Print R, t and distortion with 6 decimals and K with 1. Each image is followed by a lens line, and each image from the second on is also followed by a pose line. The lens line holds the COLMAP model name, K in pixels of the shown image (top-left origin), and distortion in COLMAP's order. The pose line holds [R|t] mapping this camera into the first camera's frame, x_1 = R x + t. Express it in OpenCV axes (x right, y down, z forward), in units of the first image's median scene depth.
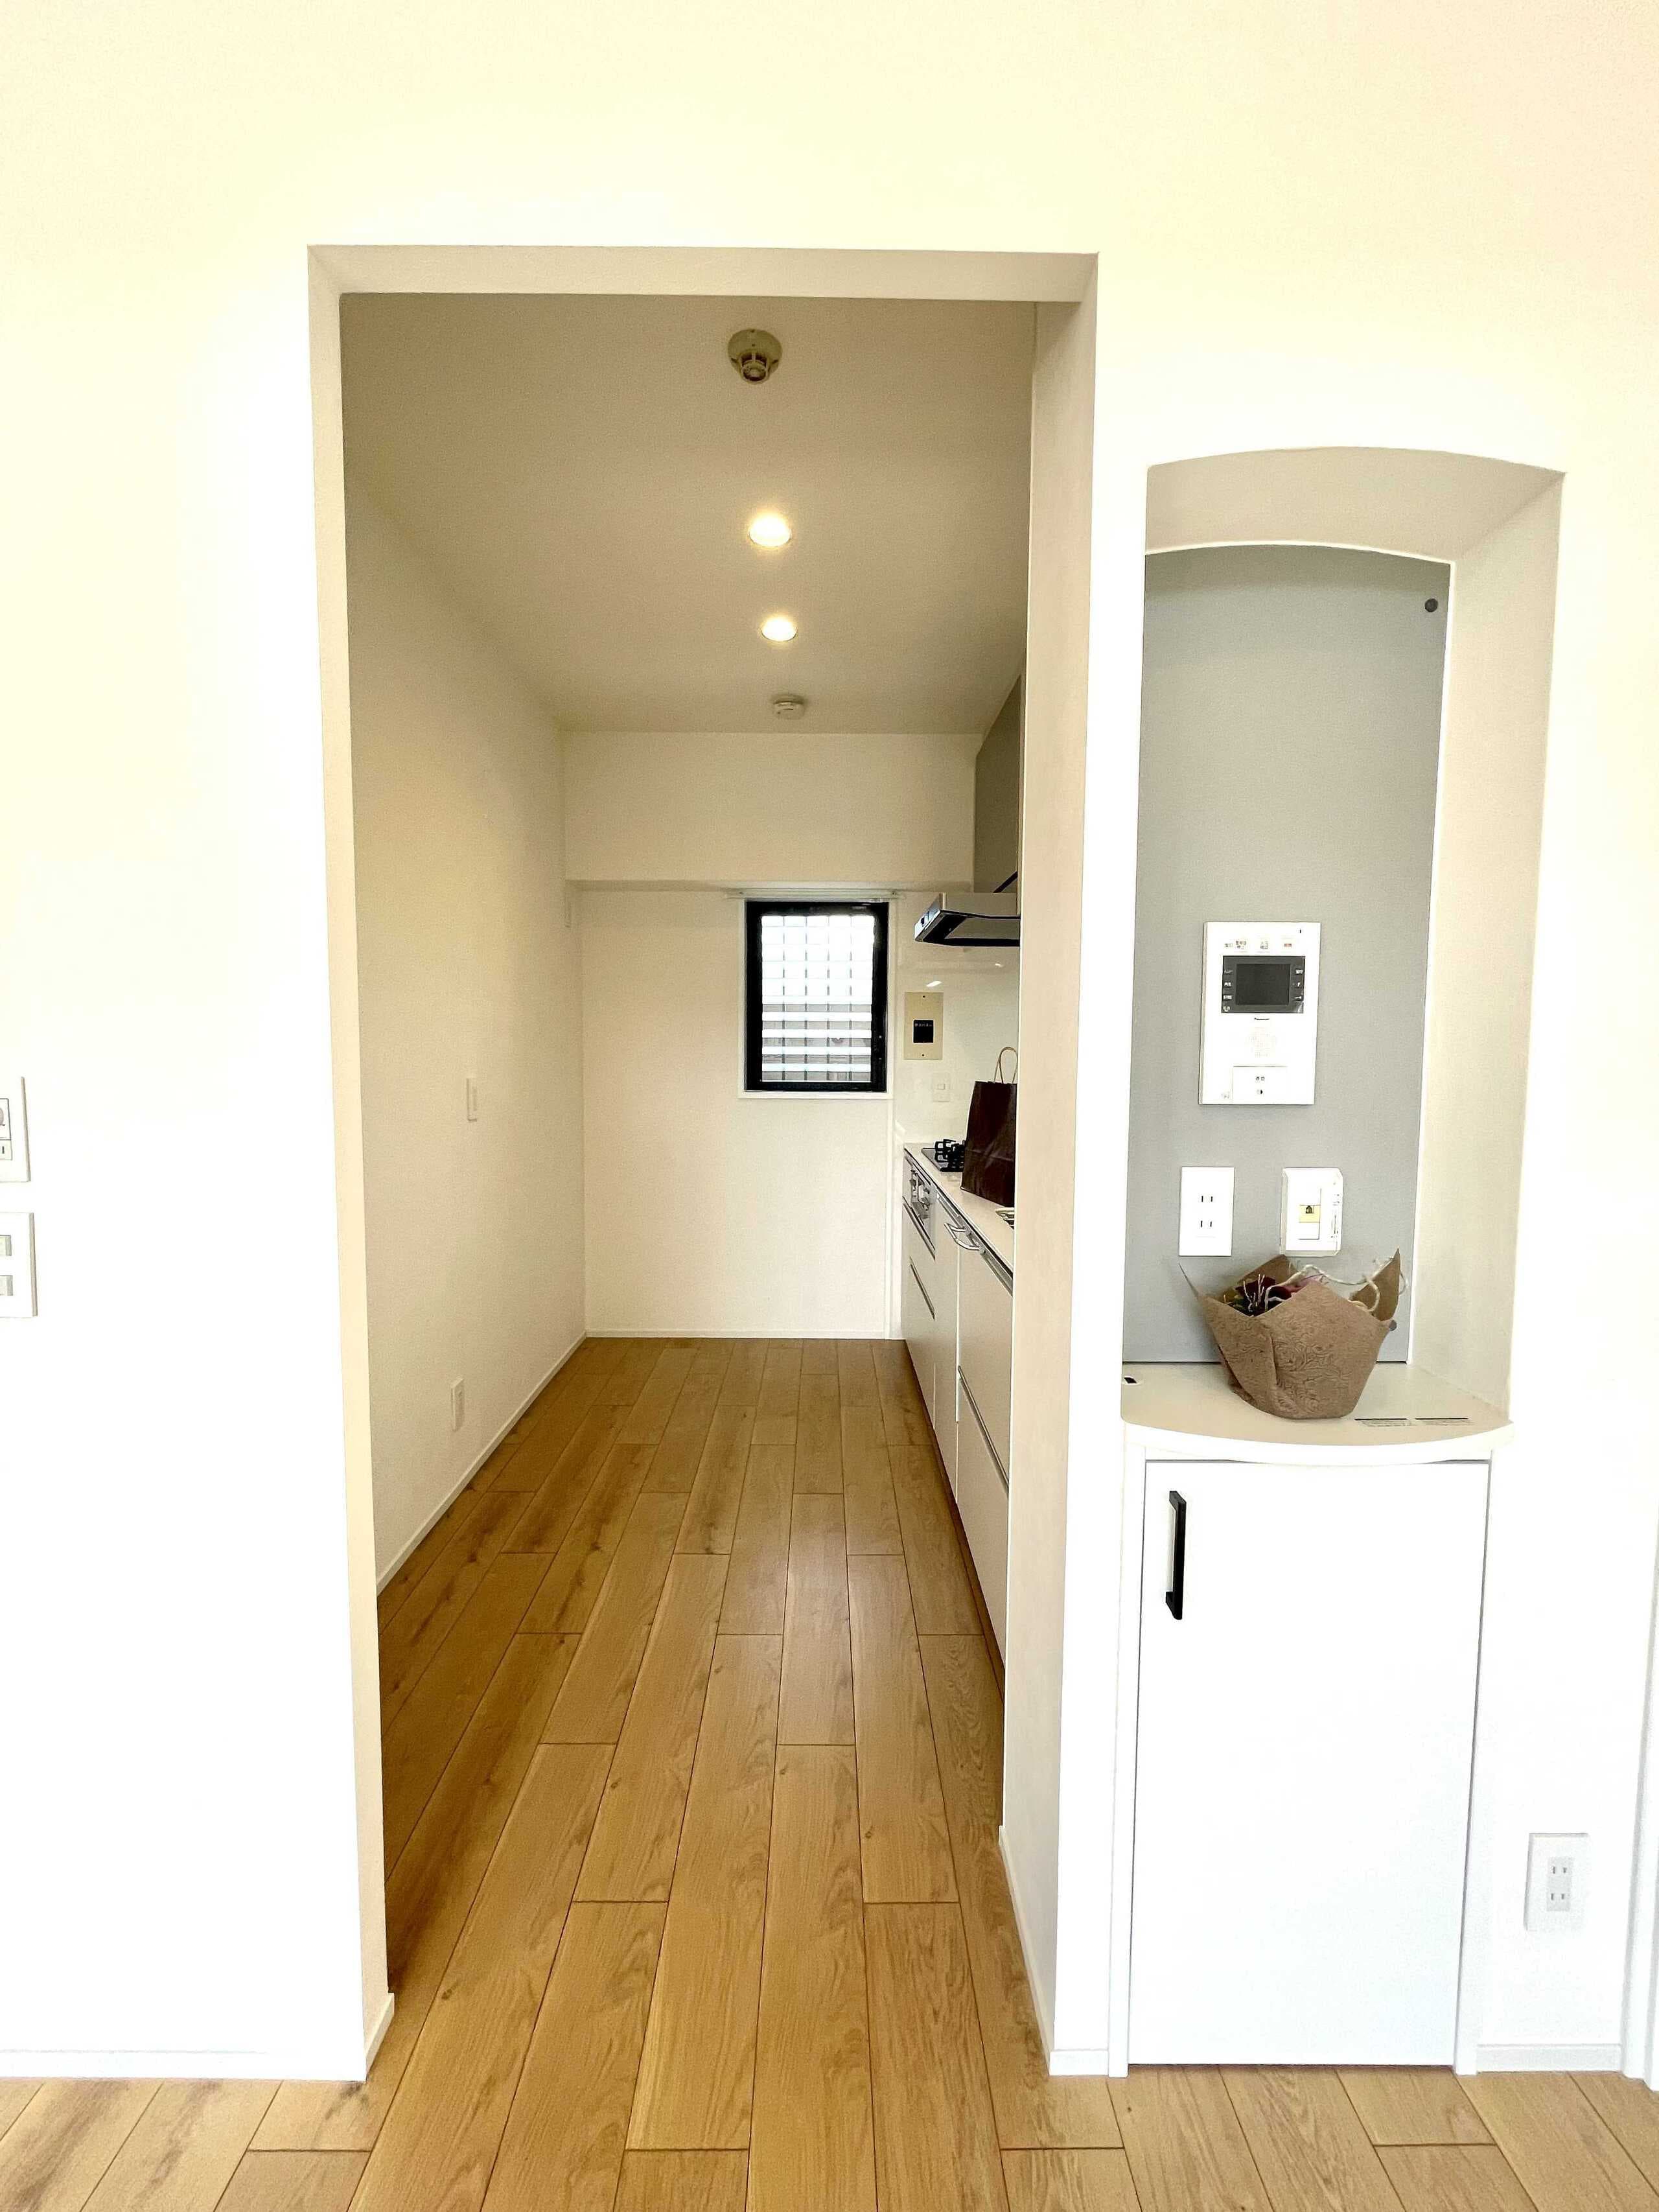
lens RADIAL K [[899.8, 0, 822.1], [0, 899.8, 1104.3], [0, 0, 1]] dist [0.000891, -0.000843]
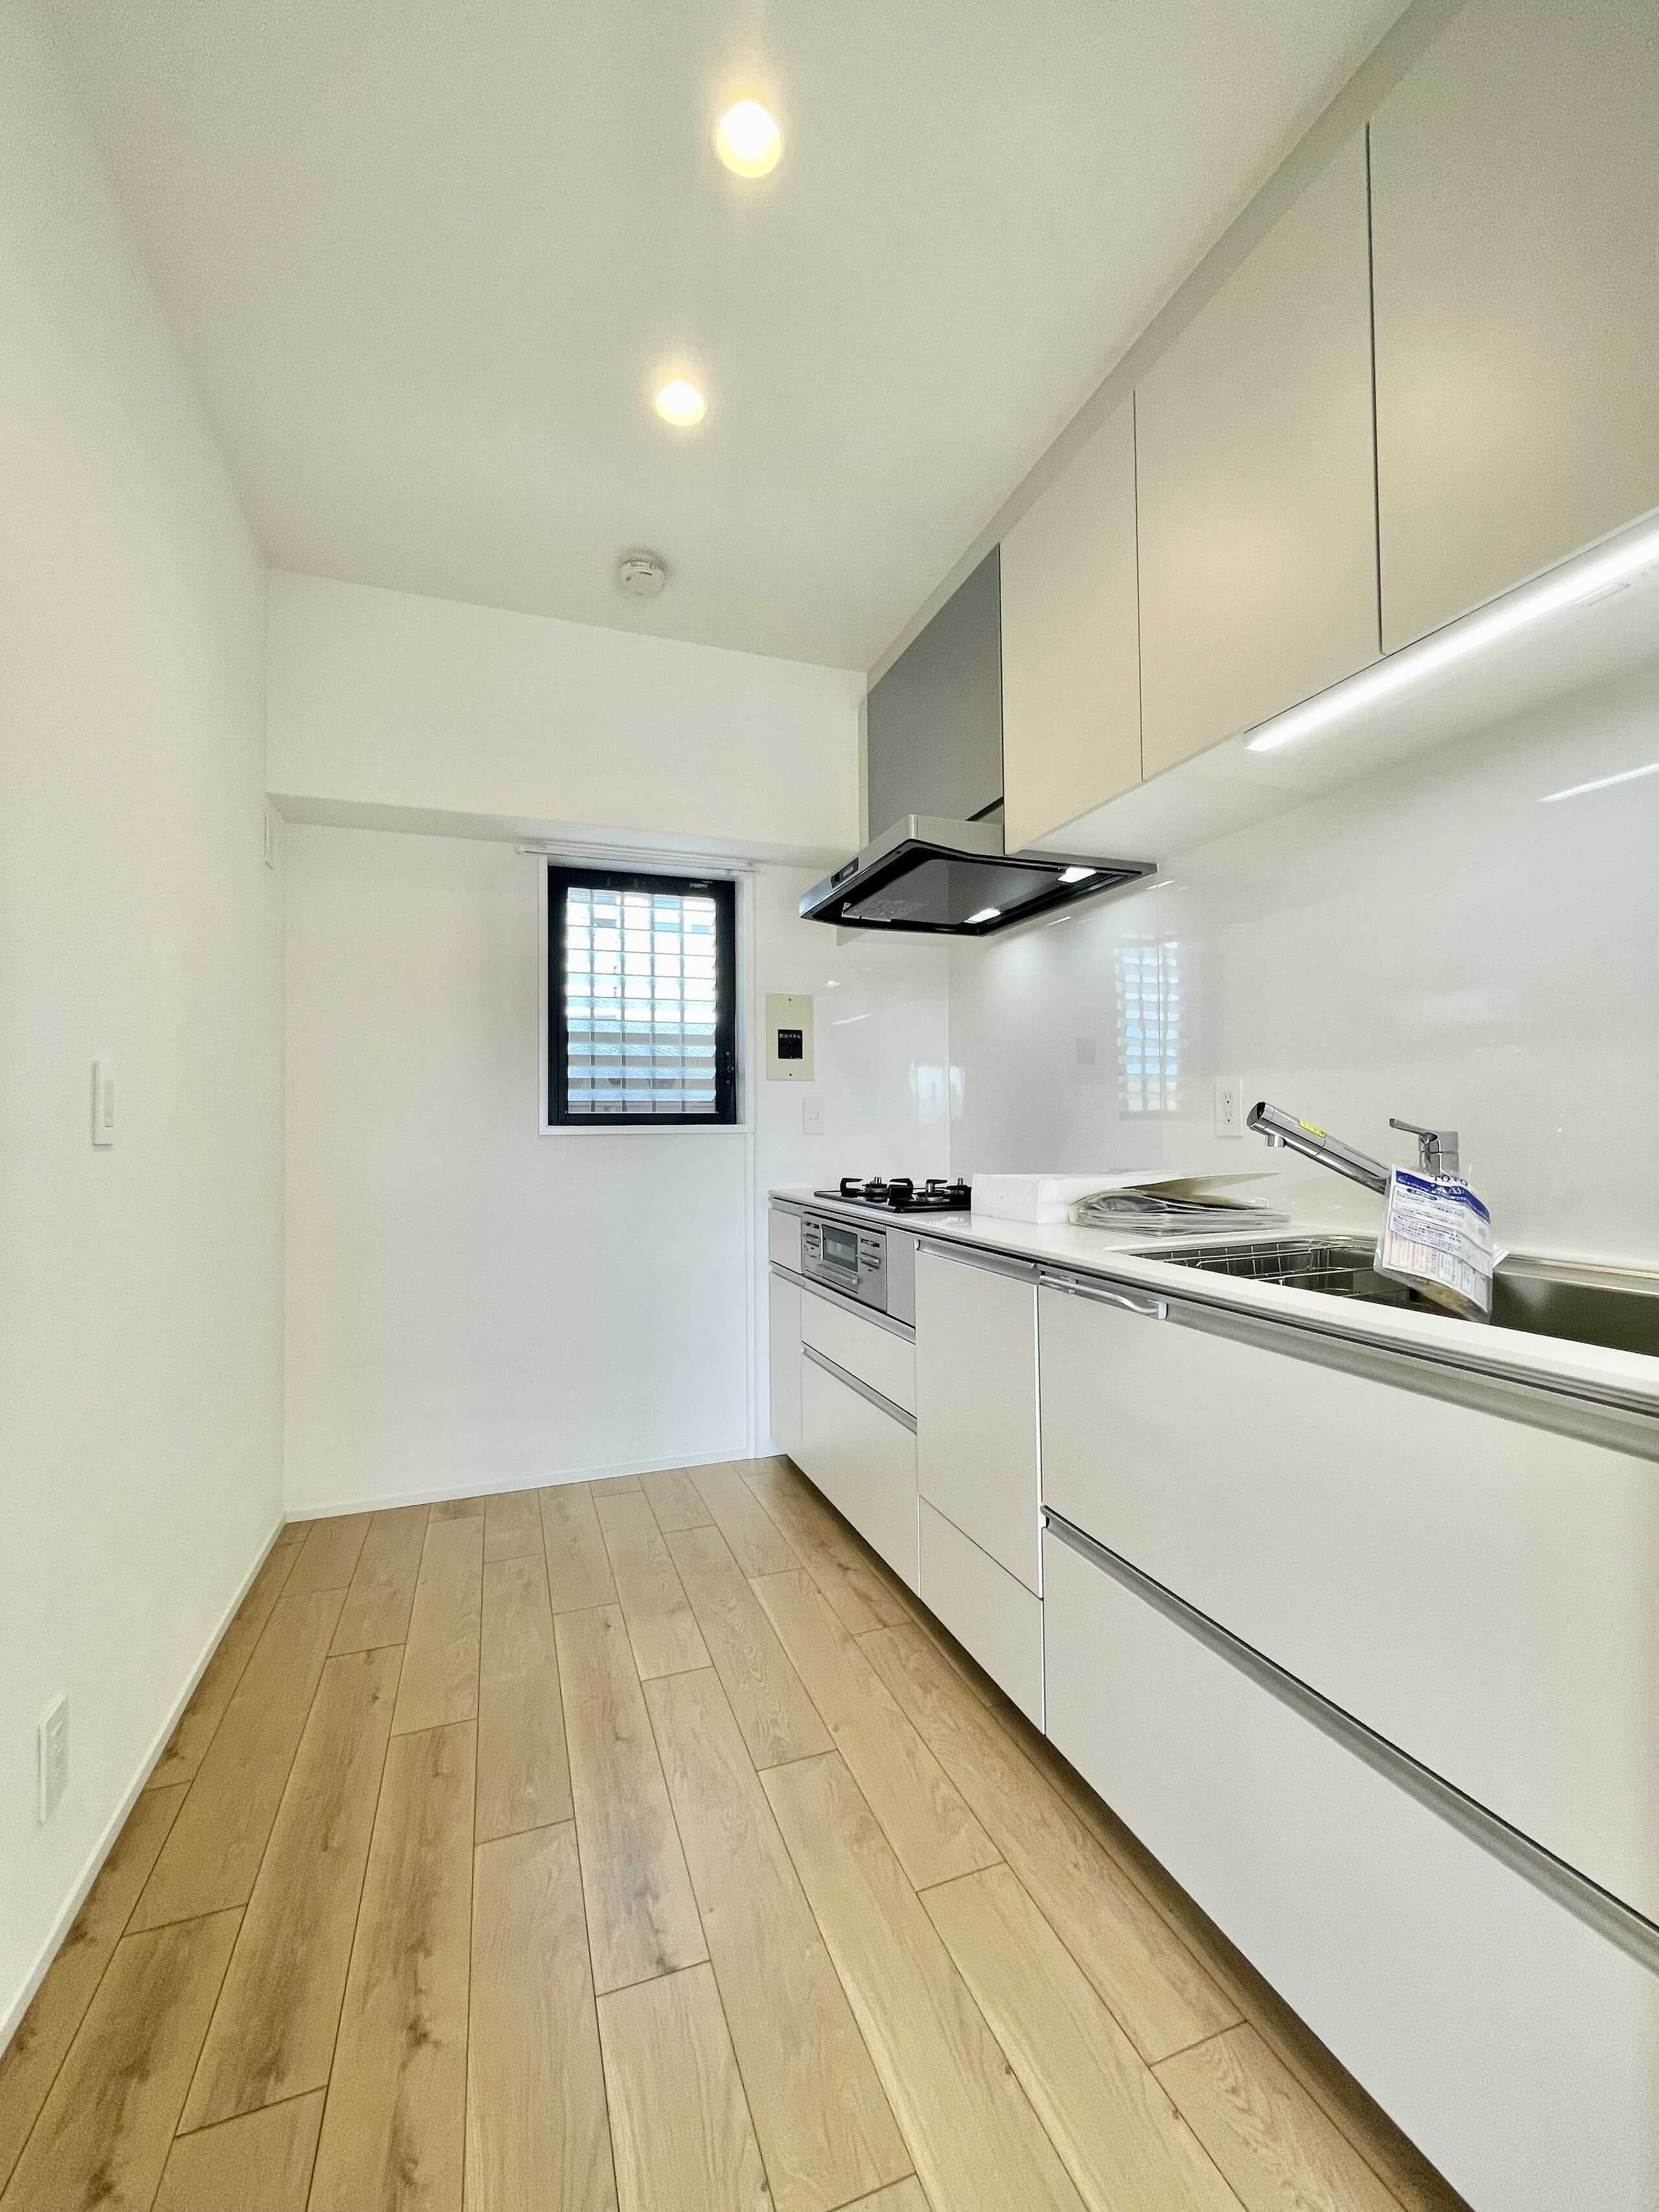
lens RADIAL K [[899.8, 0, 824.0], [0, 899.8, 1104.5], [0, 0, 1]] dist [0.000891, -0.000843]
pose [[0.939974, -0.008531, 0.341141, -0.125331], [0.038389, 0.995985, -0.080870, 0.034820], [-0.339081, 0.089112, 0.936527, 0.270109]]
